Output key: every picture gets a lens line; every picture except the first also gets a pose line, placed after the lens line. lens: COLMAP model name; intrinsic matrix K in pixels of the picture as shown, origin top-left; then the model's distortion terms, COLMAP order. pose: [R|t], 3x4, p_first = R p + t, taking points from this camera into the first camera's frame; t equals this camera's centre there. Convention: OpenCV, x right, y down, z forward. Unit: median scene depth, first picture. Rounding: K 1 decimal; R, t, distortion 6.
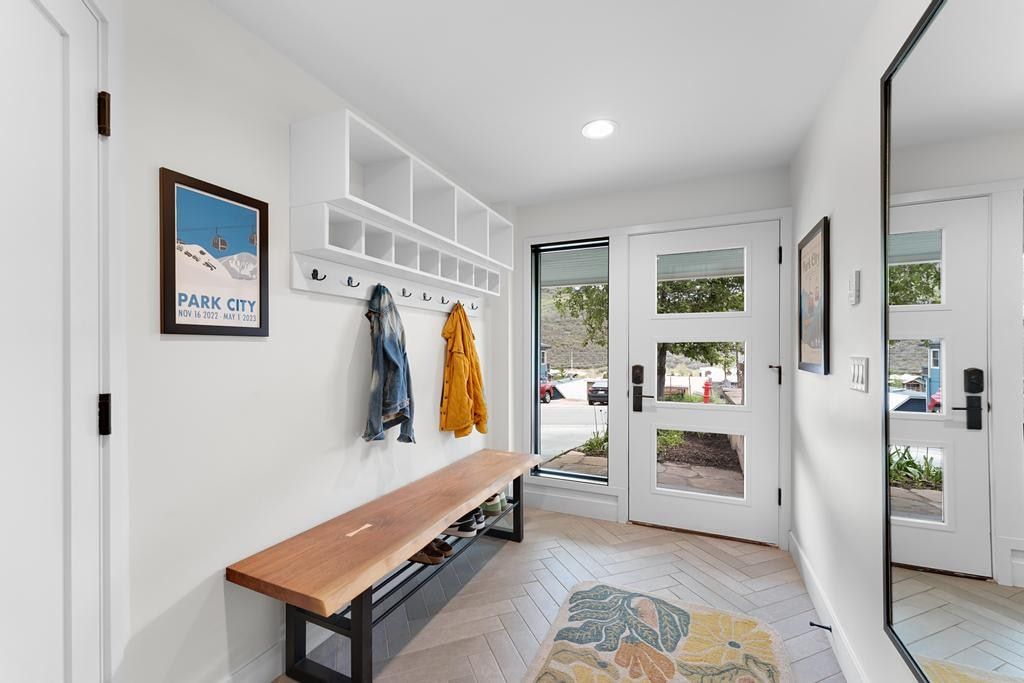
lens RADIAL K [[432.0, 0, 510.2], [0, 432.0, 347.7], [0, 0, 1]] dist [-0.009170, -0.001737]
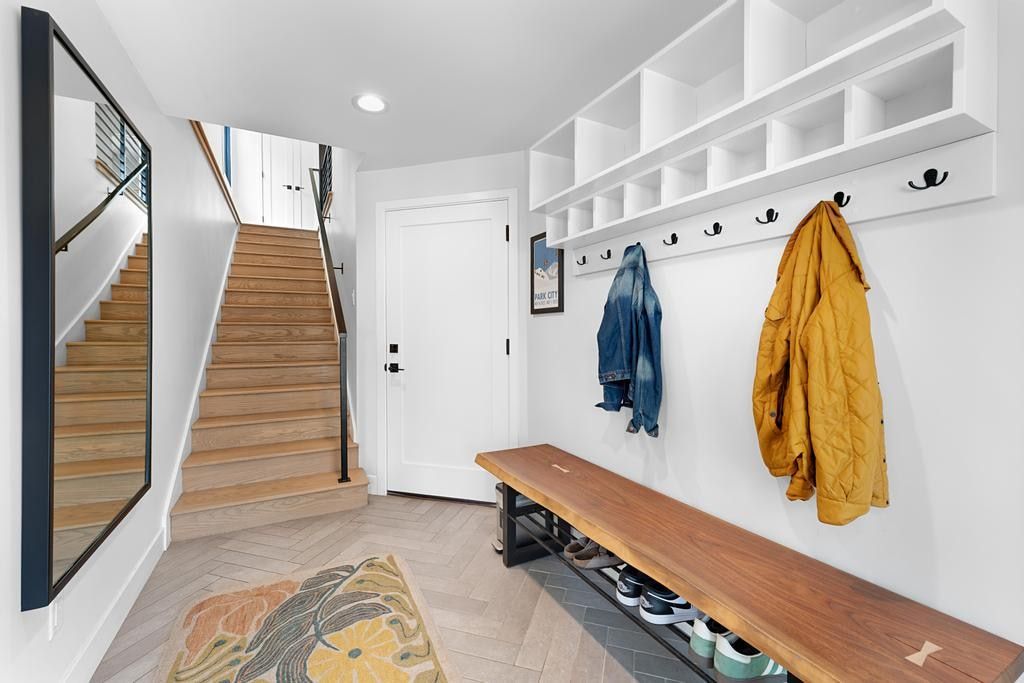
lens RADIAL K [[432.0, 0, 514.0], [0, 432.0, 338.1], [0, 0, 1]] dist [-0.009170, -0.001737]
pose [[-0.638180, 0.006256, -0.769862, 0.765647], [-0.001613, 0.999954, 0.009463, 0.054818], [0.769885, 0.007281, -0.638141, 1.937245]]
